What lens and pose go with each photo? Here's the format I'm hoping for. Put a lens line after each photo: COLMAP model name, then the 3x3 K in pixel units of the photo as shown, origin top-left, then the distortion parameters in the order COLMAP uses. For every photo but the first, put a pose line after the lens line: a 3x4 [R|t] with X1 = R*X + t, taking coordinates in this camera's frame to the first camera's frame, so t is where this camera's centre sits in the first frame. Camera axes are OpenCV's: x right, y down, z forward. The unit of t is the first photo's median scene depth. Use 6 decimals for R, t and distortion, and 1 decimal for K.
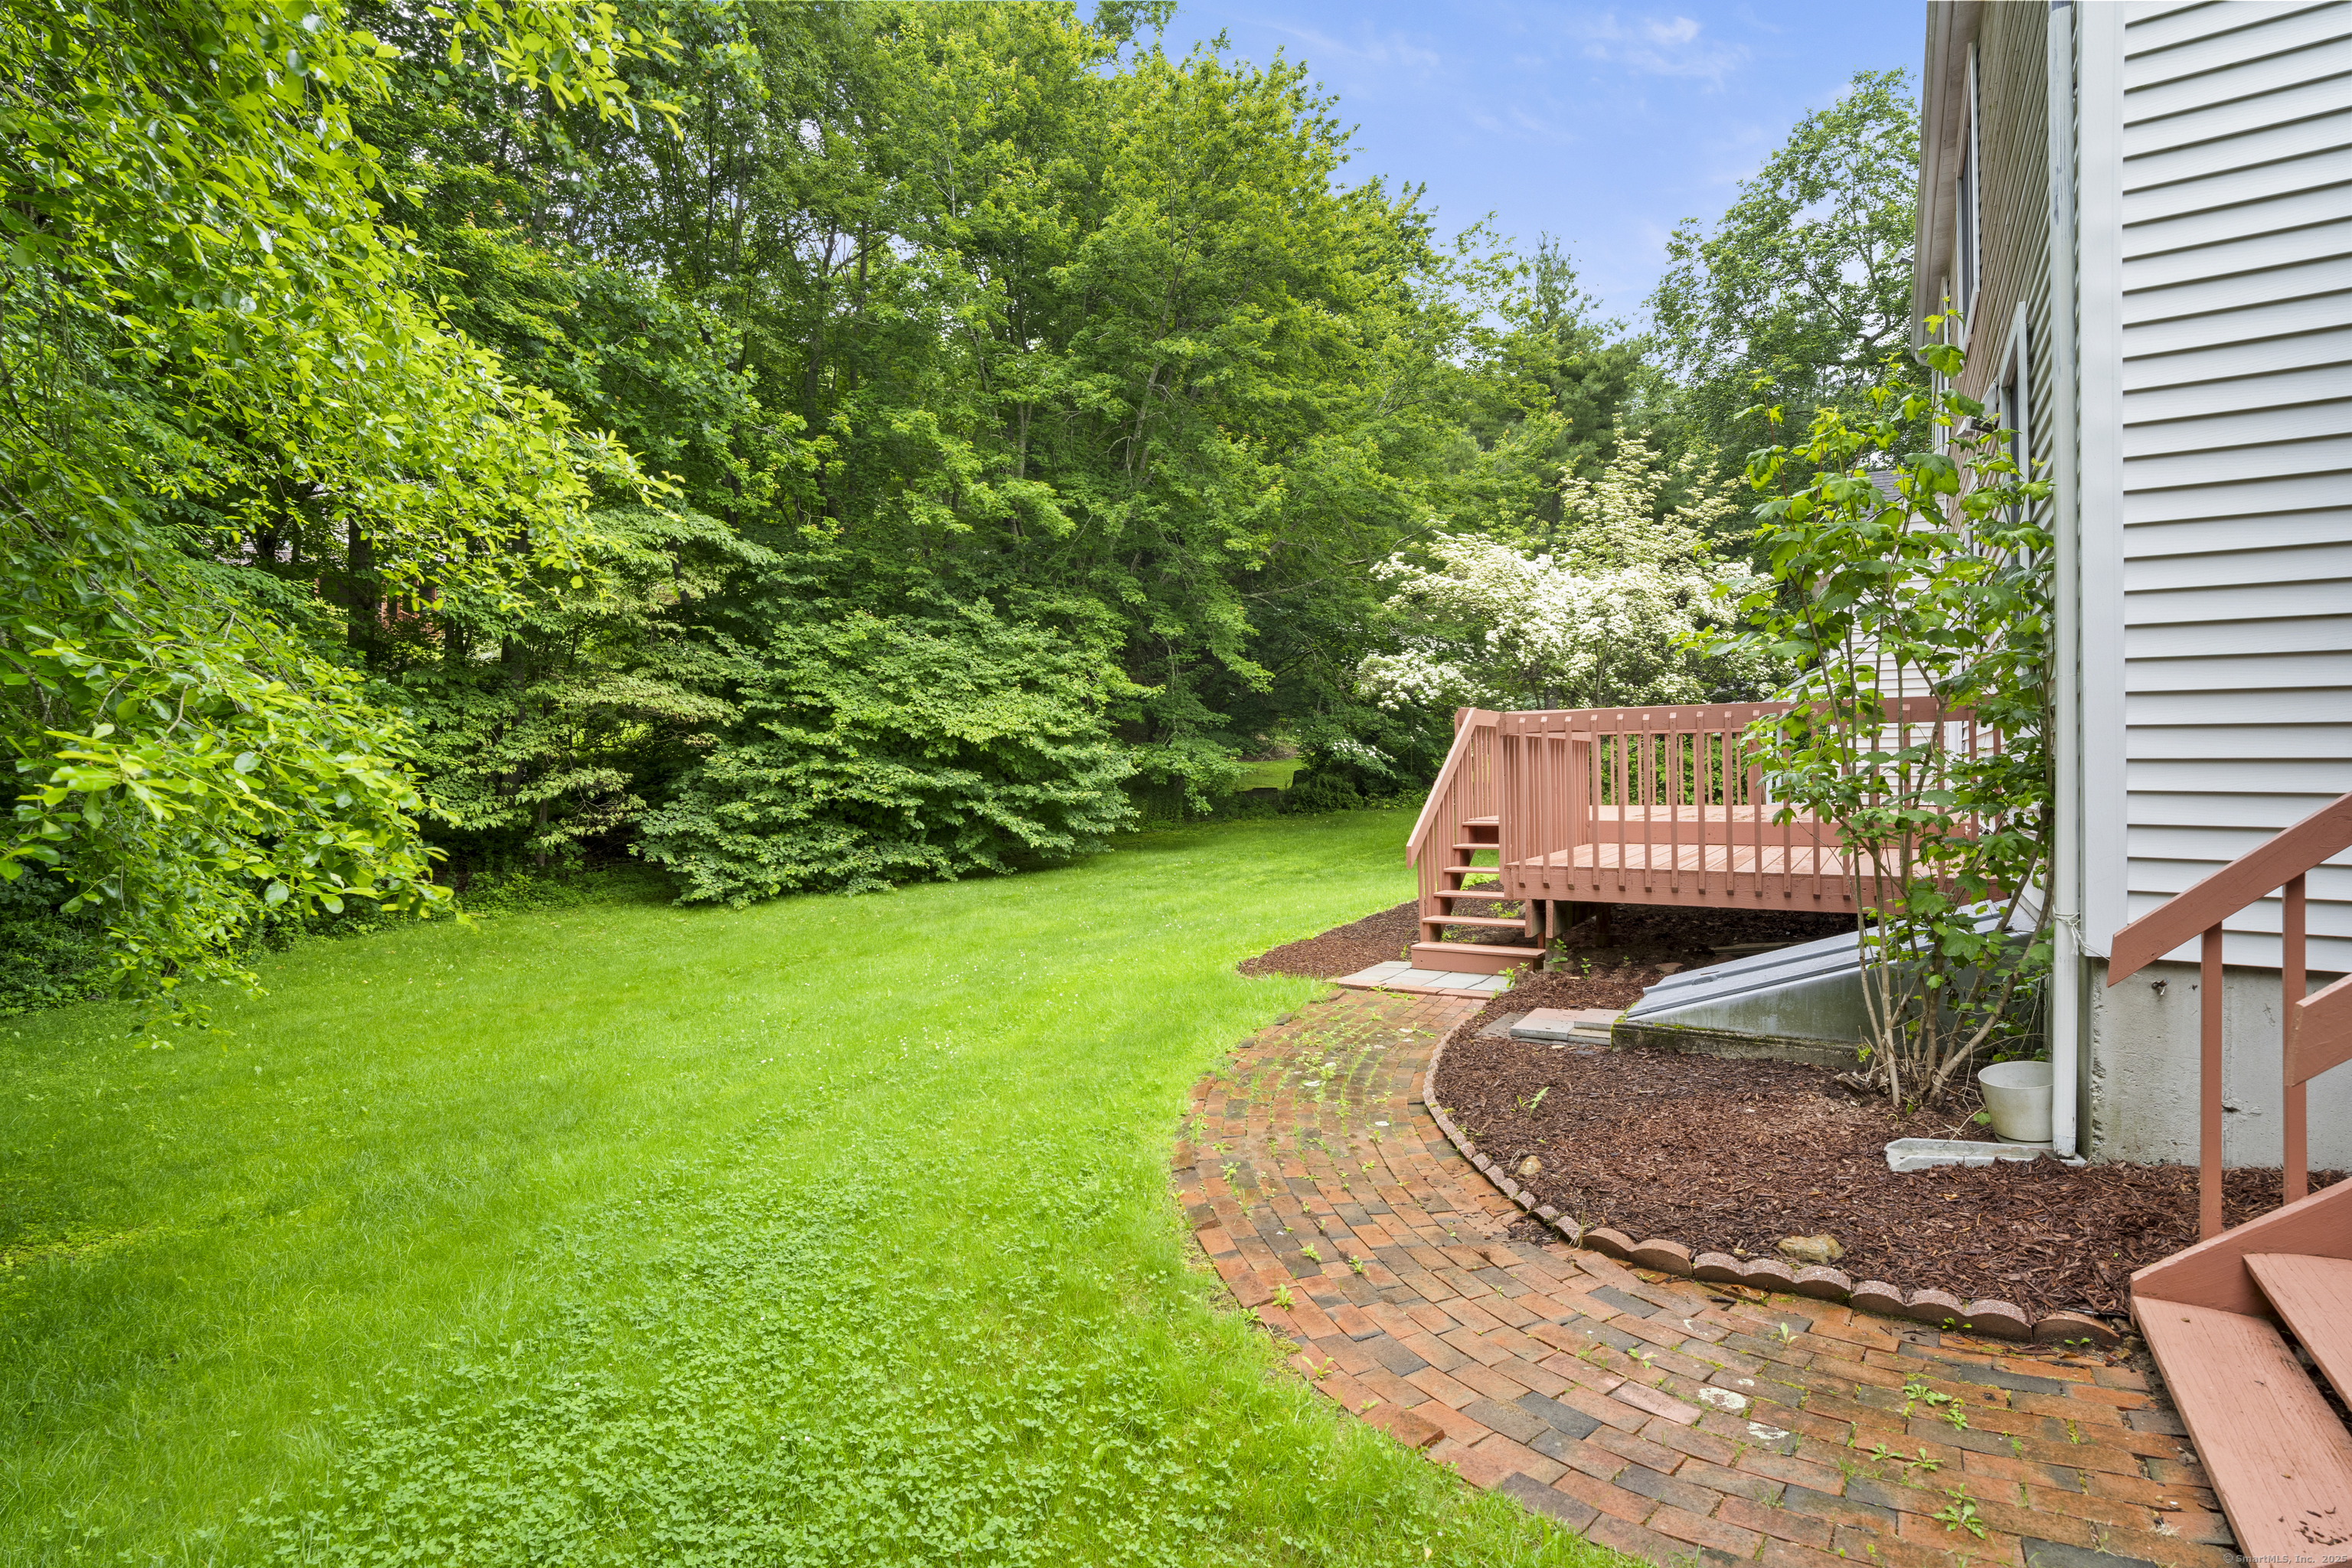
lens RADIAL K [[1163.2, 0, 1189.1], [0, 1163.2, 796.9], [0, 0, 1]] dist [-0.046340, 0.004464]
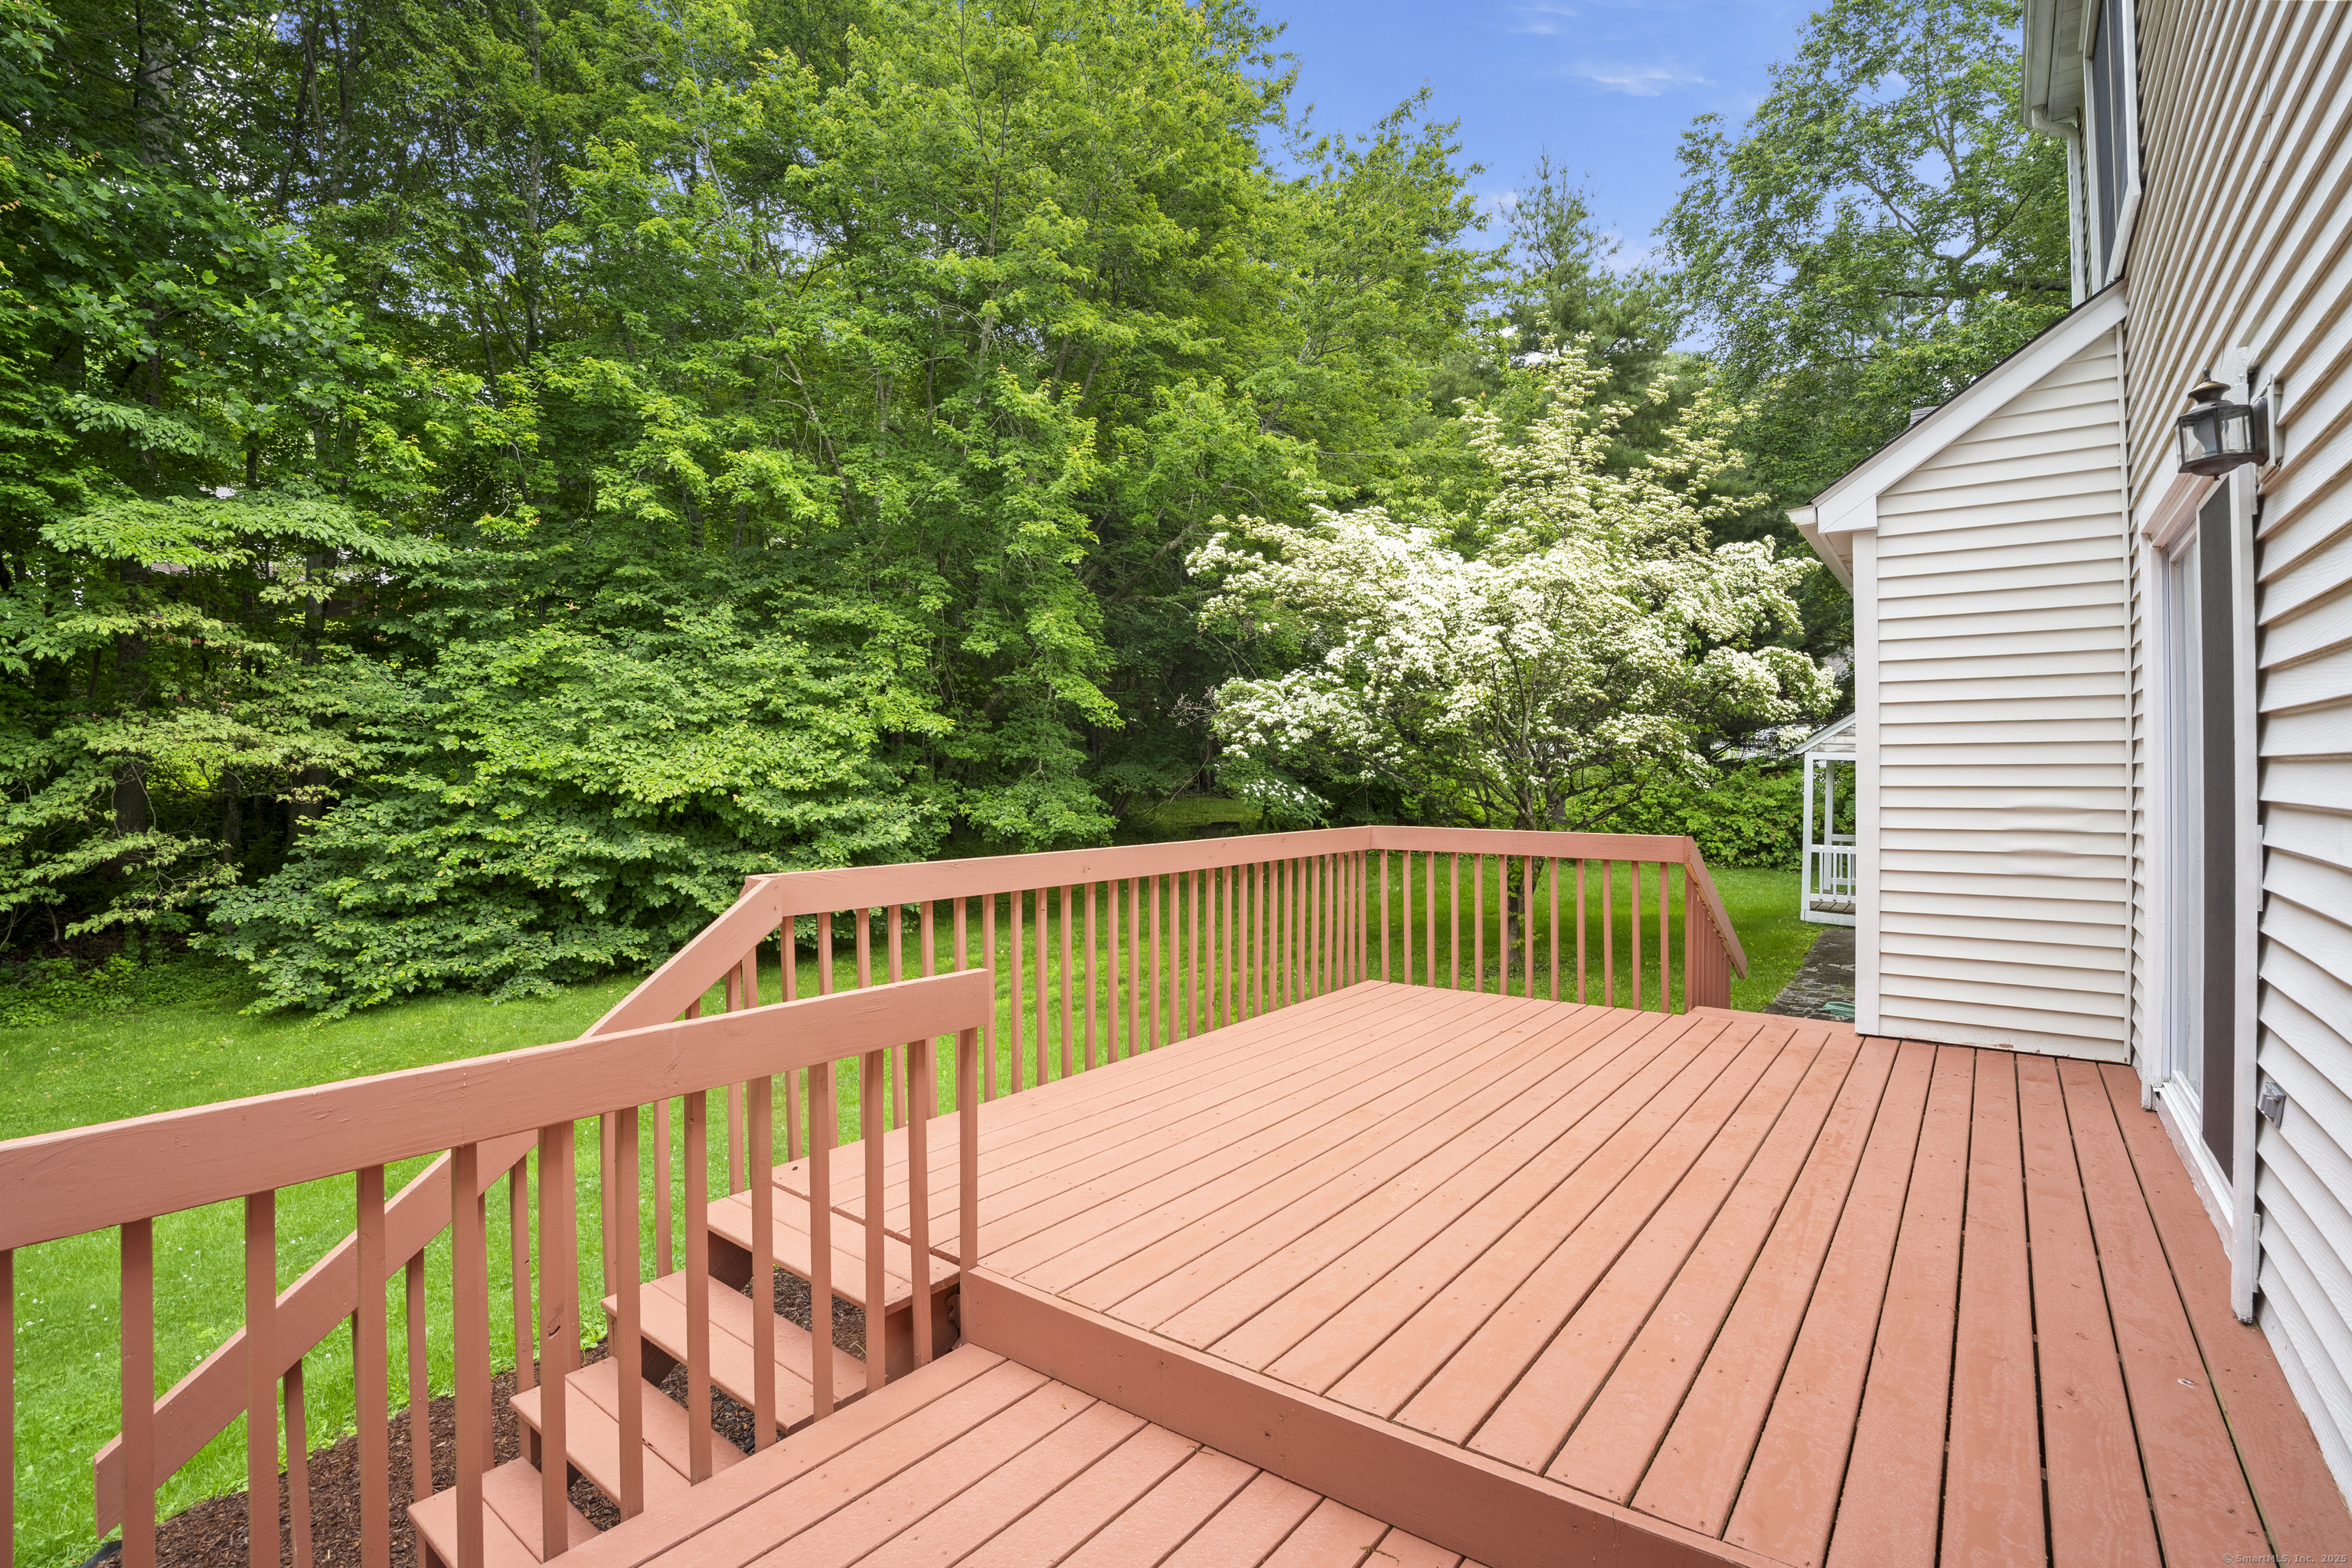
lens RADIAL K [[1094.3, 0, 1168.2], [0, 1094.3, 765.8], [0, 0, 1]] dist [-0.062205, 0.007486]
pose [[0.994081, 0.009116, -0.108256, 0.209806], [-0.012009, 0.999587, -0.026102, -0.054425], [0.107973, 0.027247, 0.993780, 0.349331]]
